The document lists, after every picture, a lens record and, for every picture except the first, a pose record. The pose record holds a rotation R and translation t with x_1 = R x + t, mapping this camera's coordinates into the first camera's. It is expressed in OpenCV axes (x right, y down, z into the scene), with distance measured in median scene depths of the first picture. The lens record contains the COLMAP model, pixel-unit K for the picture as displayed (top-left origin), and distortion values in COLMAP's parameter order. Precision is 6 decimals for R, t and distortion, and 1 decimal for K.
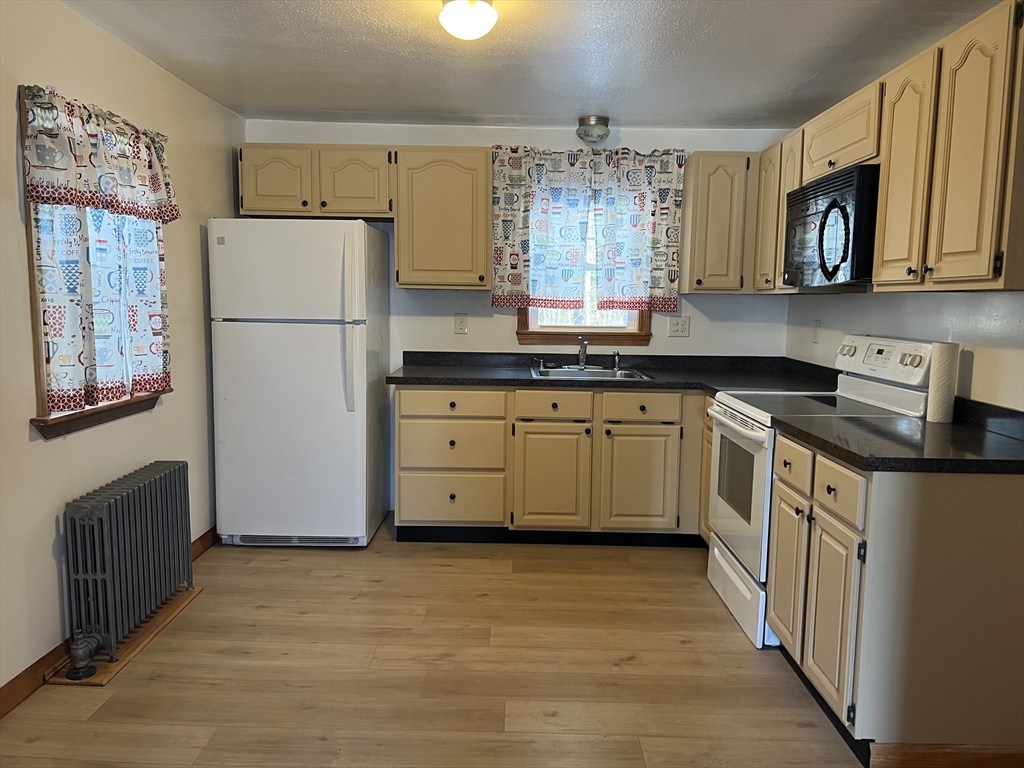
lens RADIAL K [[775.8, 0, 510.6], [0, 775.8, 367.7], [0, 0, 1]] dist [0.093095, -0.082125]
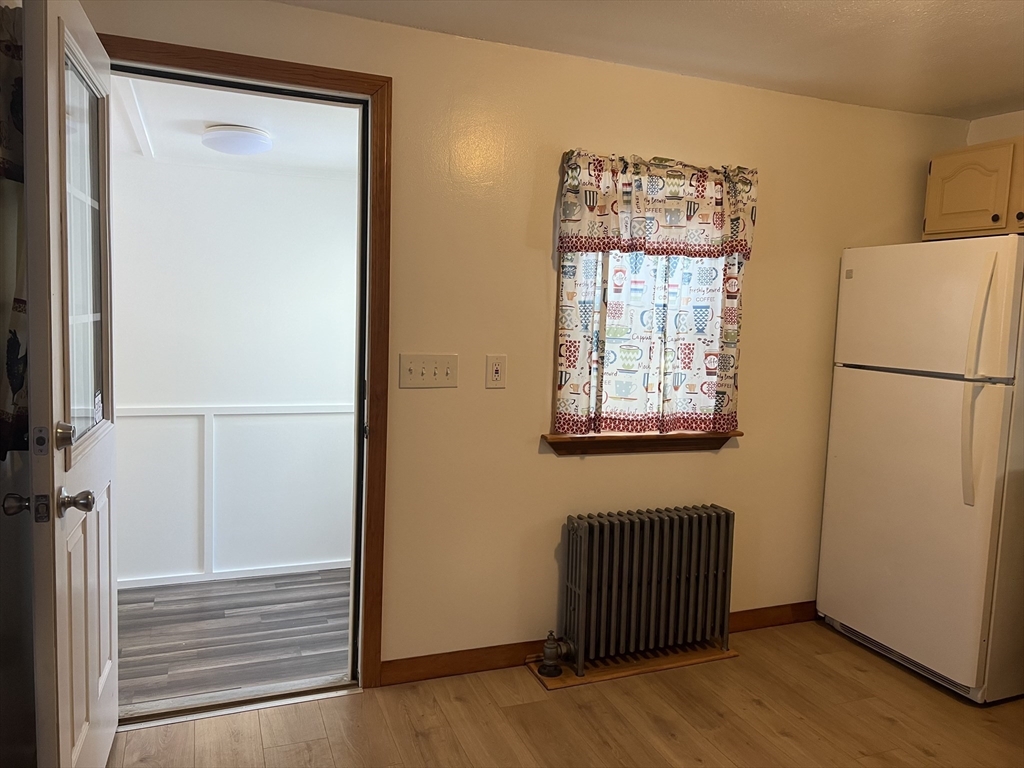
lens RADIAL K [[775.8, 0, 510.6], [0, 775.8, 367.7], [0, 0, 1]] dist [0.093095, -0.082125]
pose [[0.401680, 0.072473, -0.912908, 0.374871], [-0.113942, 0.993073, 0.028702, -0.055819], [0.908664, 0.092490, 0.407155, 0.428129]]
